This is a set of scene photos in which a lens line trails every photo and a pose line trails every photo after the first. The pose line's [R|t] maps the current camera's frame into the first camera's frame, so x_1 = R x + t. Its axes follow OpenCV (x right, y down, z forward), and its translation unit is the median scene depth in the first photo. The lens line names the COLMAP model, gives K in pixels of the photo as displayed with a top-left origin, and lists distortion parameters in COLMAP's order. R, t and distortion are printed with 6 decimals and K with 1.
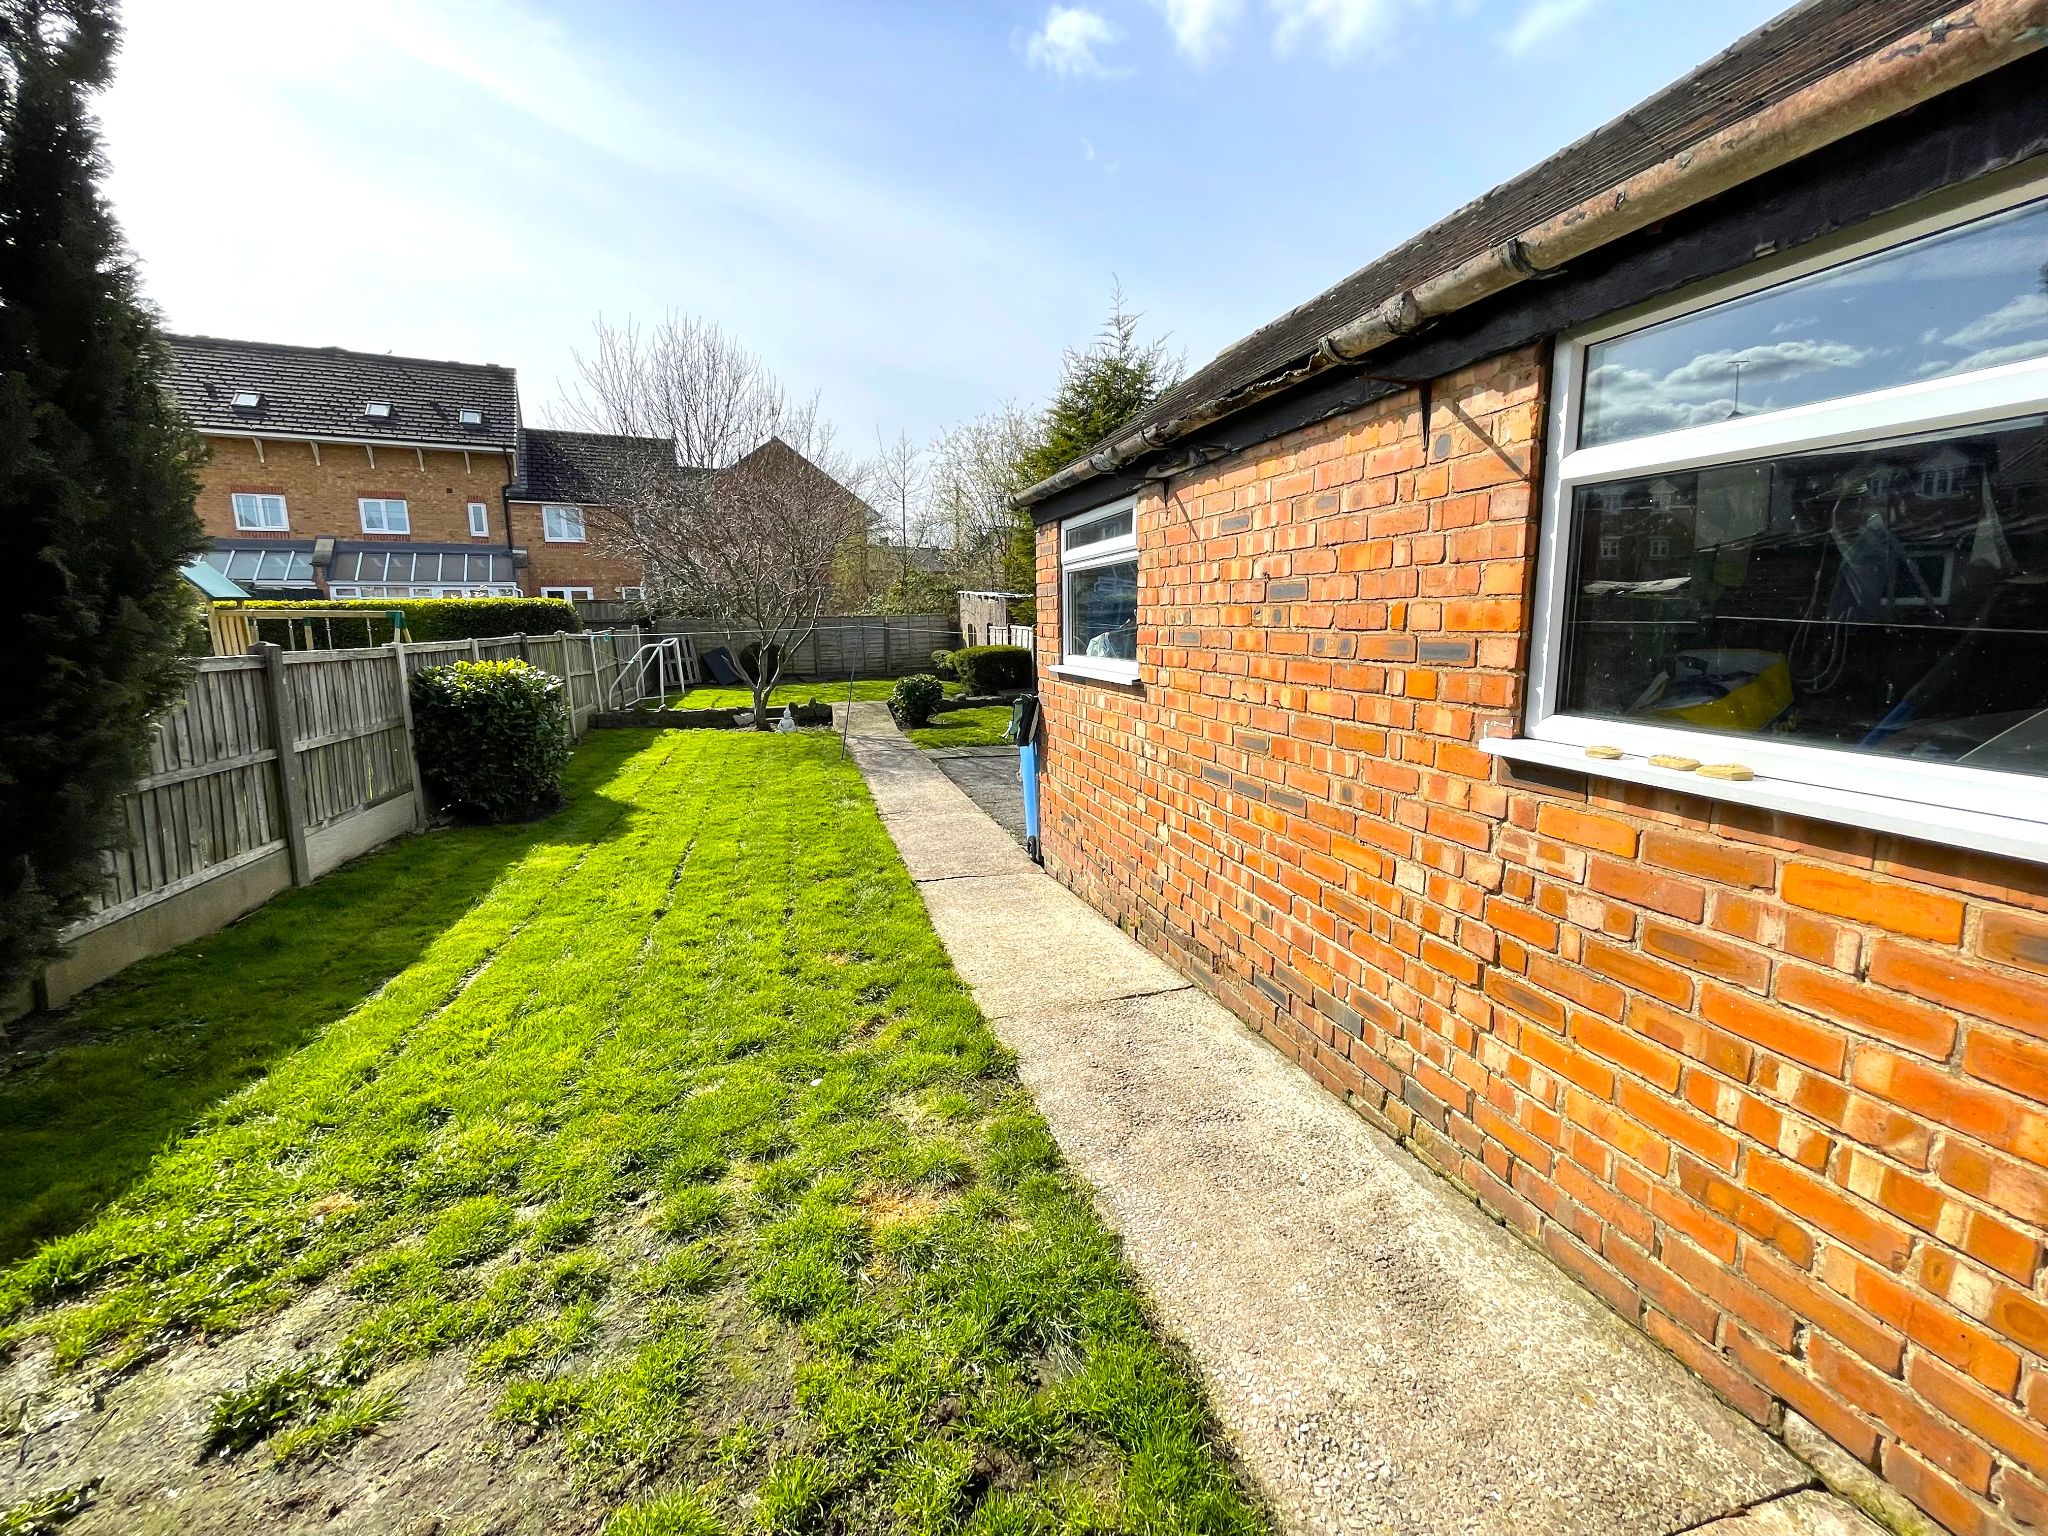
lens RADIAL K [[831.2, 0, 1004.4], [0, 831.2, 764.5], [0, 0, 1]] dist [-0.002255, -0.000123]
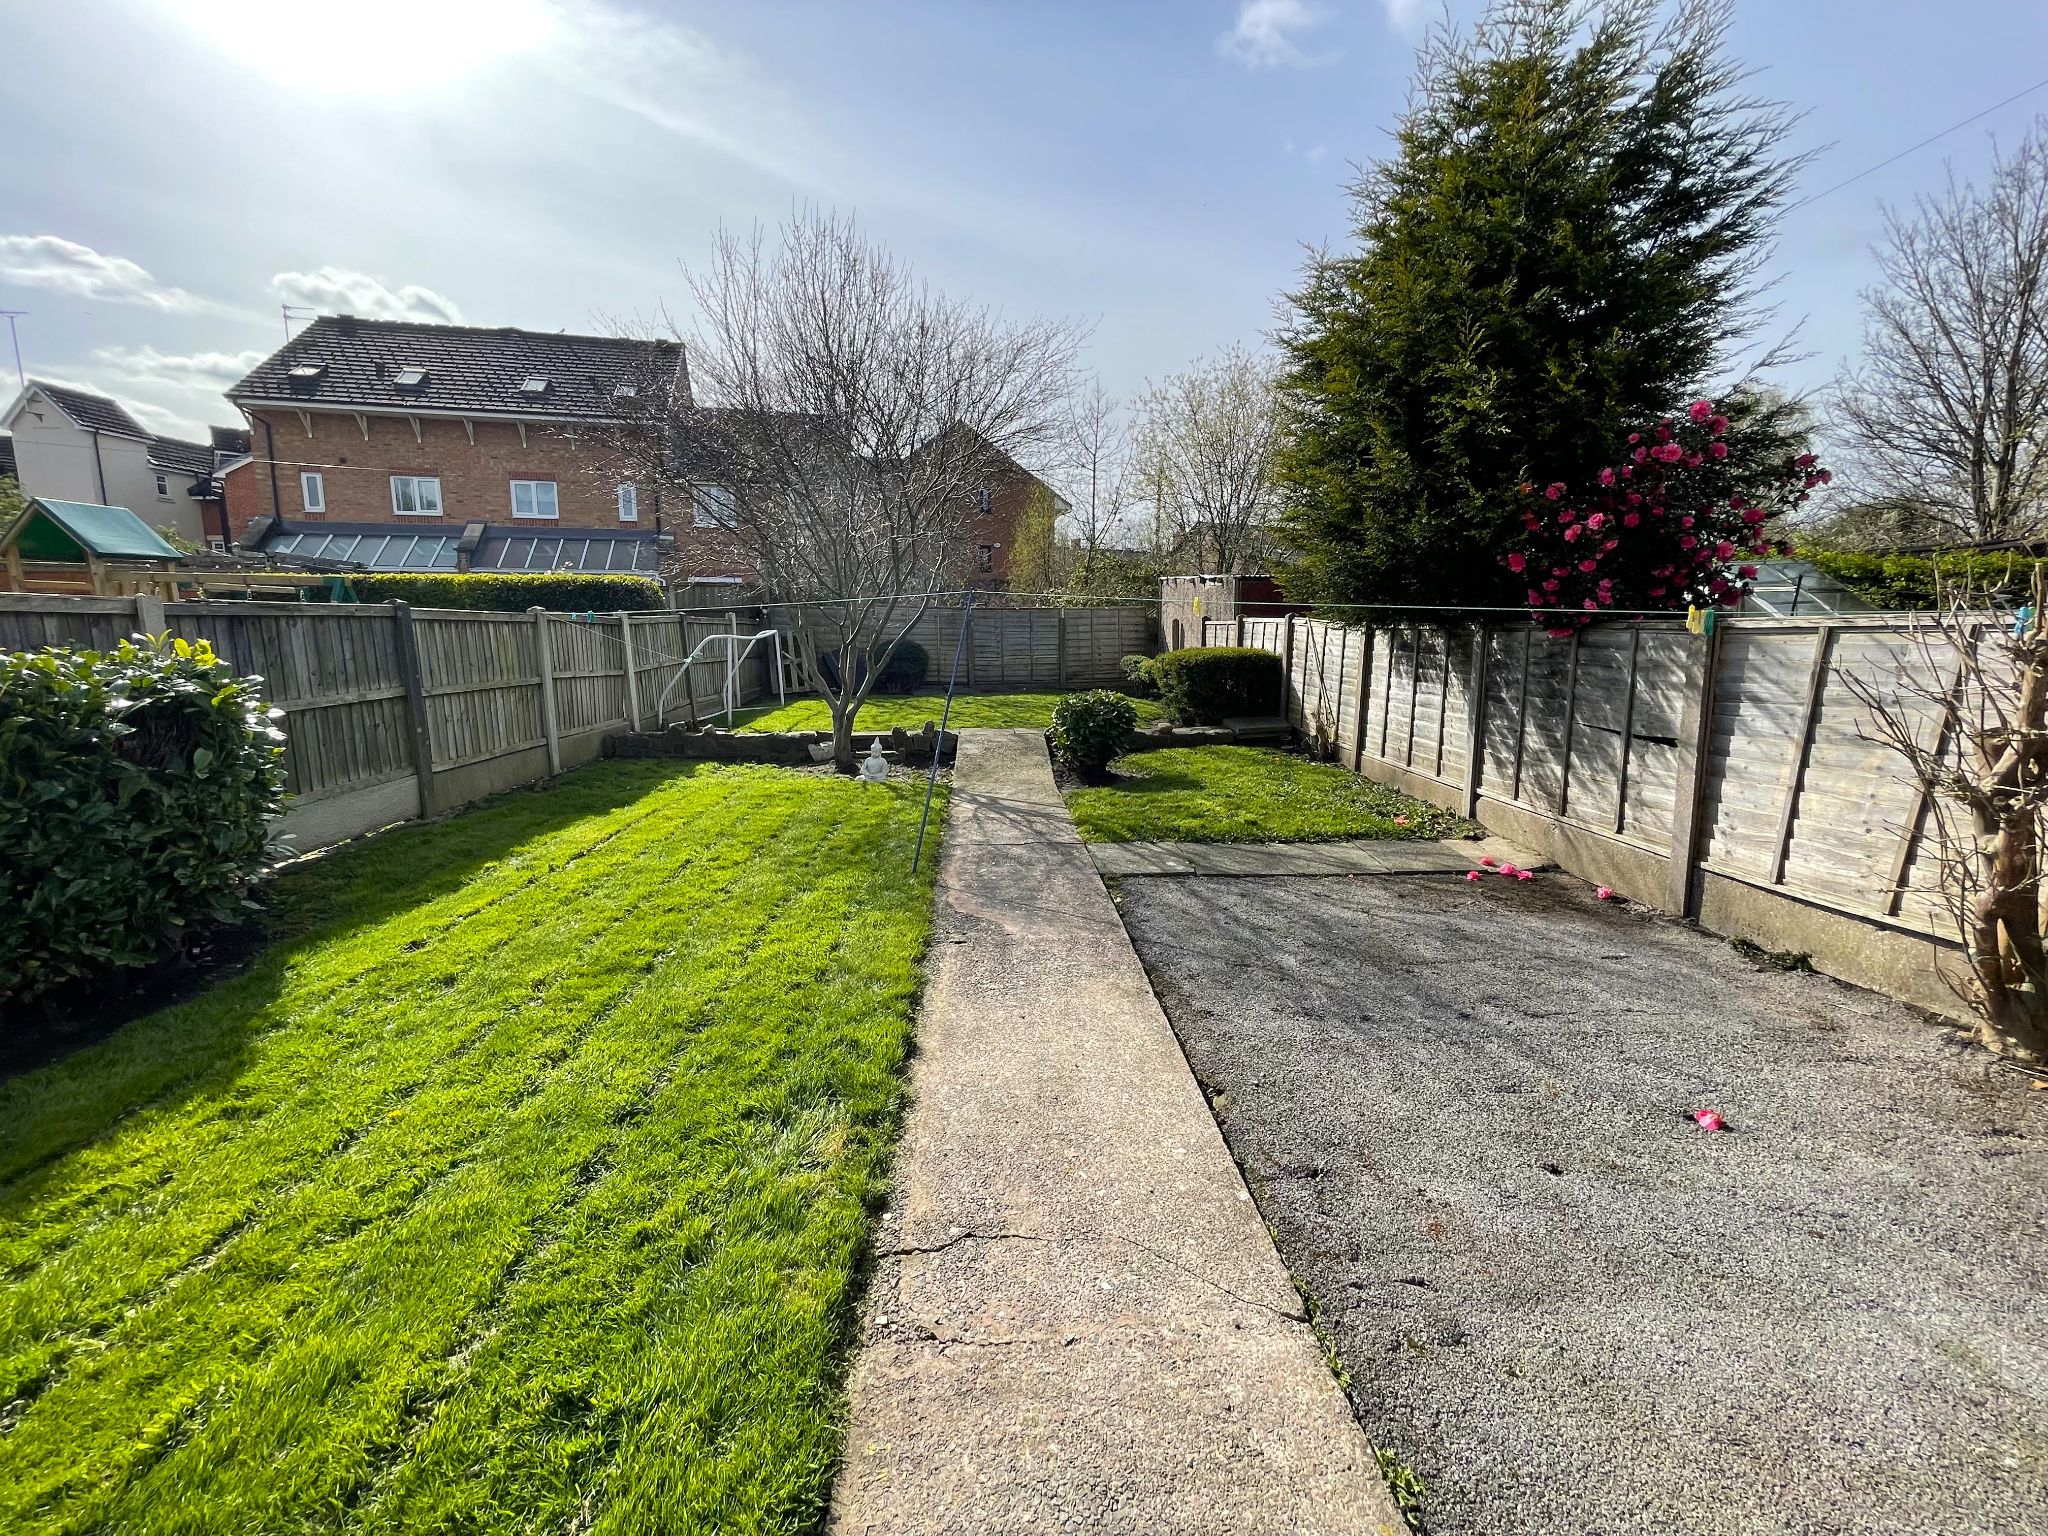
lens RADIAL K [[831.2, 0, 1035.3], [0, 831.2, 757.4], [0, 0, 1]] dist [-0.002255, -0.000123]
pose [[0.981736, 0.043645, -0.185175, -0.026240], [-0.047418, 0.998747, -0.015992, -0.038269], [0.184245, 0.024481, 0.982576, 0.320440]]
